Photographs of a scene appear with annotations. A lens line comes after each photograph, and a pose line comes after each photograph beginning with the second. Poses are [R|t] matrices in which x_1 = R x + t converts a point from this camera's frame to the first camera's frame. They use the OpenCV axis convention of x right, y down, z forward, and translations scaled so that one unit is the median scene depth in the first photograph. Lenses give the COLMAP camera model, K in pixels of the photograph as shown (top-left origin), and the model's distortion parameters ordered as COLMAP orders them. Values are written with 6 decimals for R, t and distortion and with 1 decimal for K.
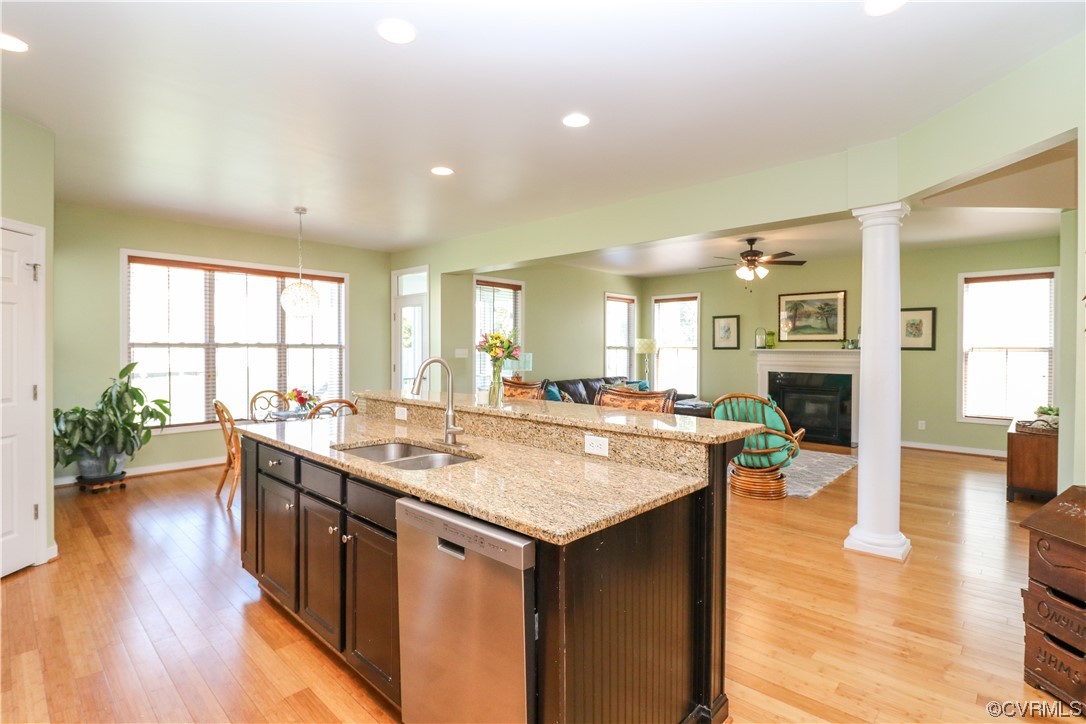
lens RADIAL K [[526.2, 0, 536.4], [0, 526.2, 356.0], [0, 0, 1]] dist [0.004178, -0.012117]
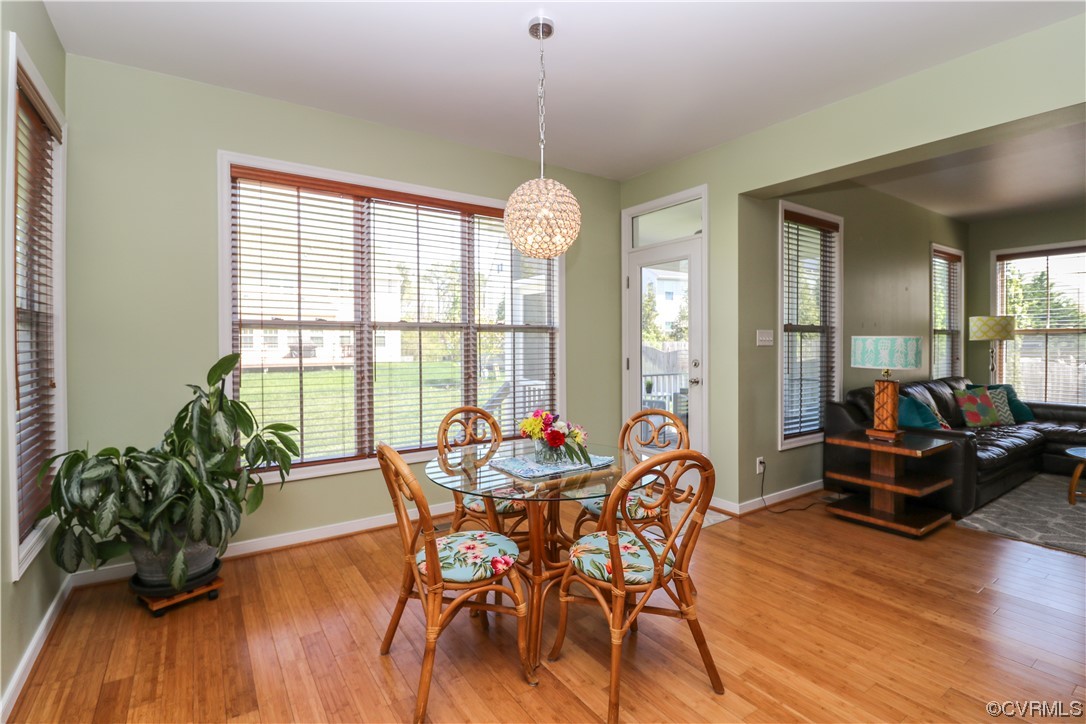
lens RADIAL K [[516.4, 0, 547.7], [0, 516.4, 346.6], [0, 0, 1]] dist [-0.002343, -0.000807]
pose [[0.977344, 0.002210, -0.211644, -0.317031], [-0.001556, 0.999993, 0.003256, 0.000541], [0.211650, -0.002853, 0.977341, 0.510711]]
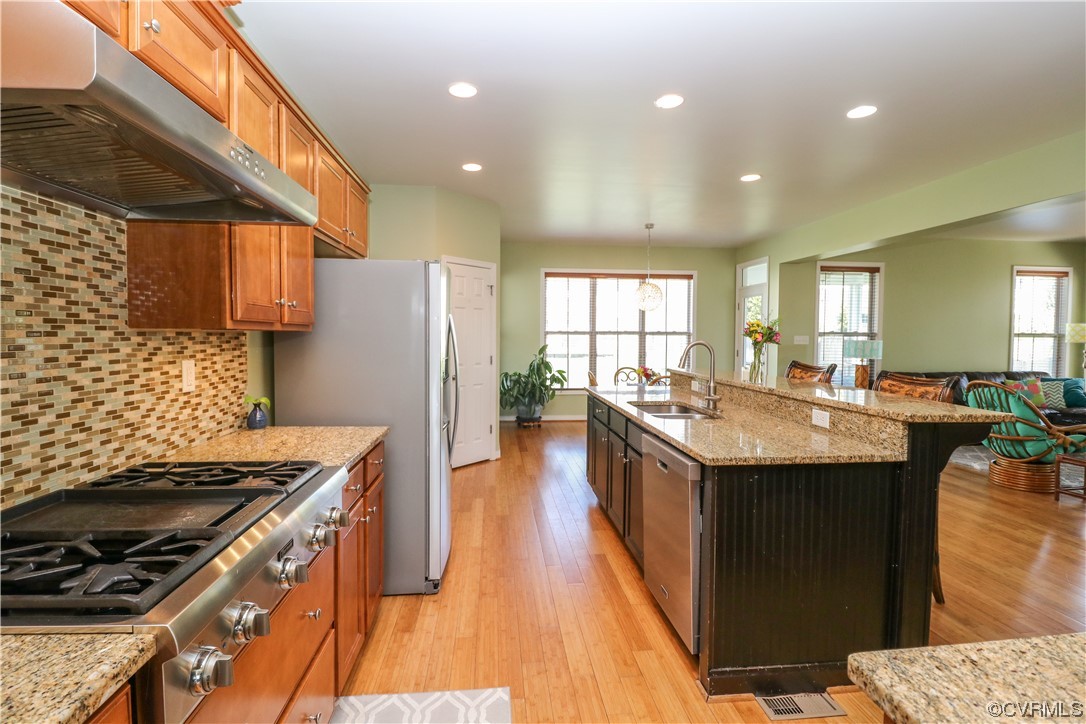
lens RADIAL K [[502.3, 0, 537.0], [0, 502.3, 356.7], [0, 0, 1]] dist [-0.001973, -0.011764]
pose [[0.754243, 0.028302, -0.655985, 0.137146], [-0.011019, 0.999475, 0.030452, 0.003680], [0.656502, -0.015740, 0.754160, -0.085739]]
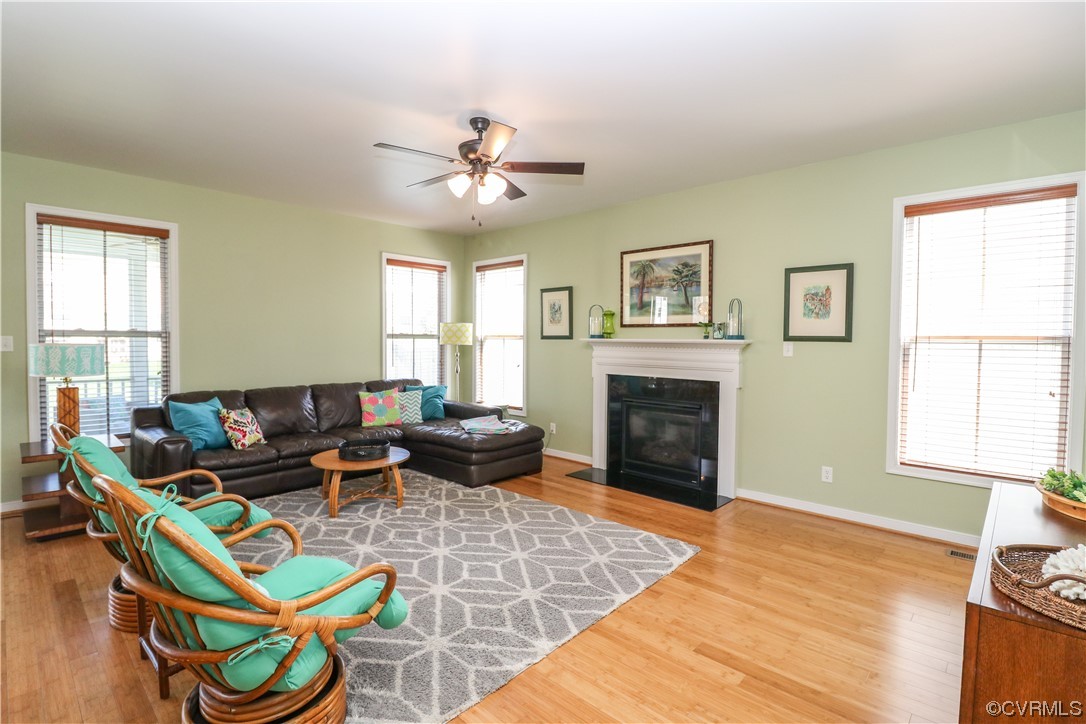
lens RADIAL K [[502.3, 0, 537.0], [0, 502.3, 356.7], [0, 0, 1]] dist [-0.001973, -0.011764]
pose [[0.999990, 0.003427, -0.003019, 0.546963], [-0.003358, 0.999739, 0.022617, -0.007298], [0.003095, -0.022607, 0.999740, 0.600555]]
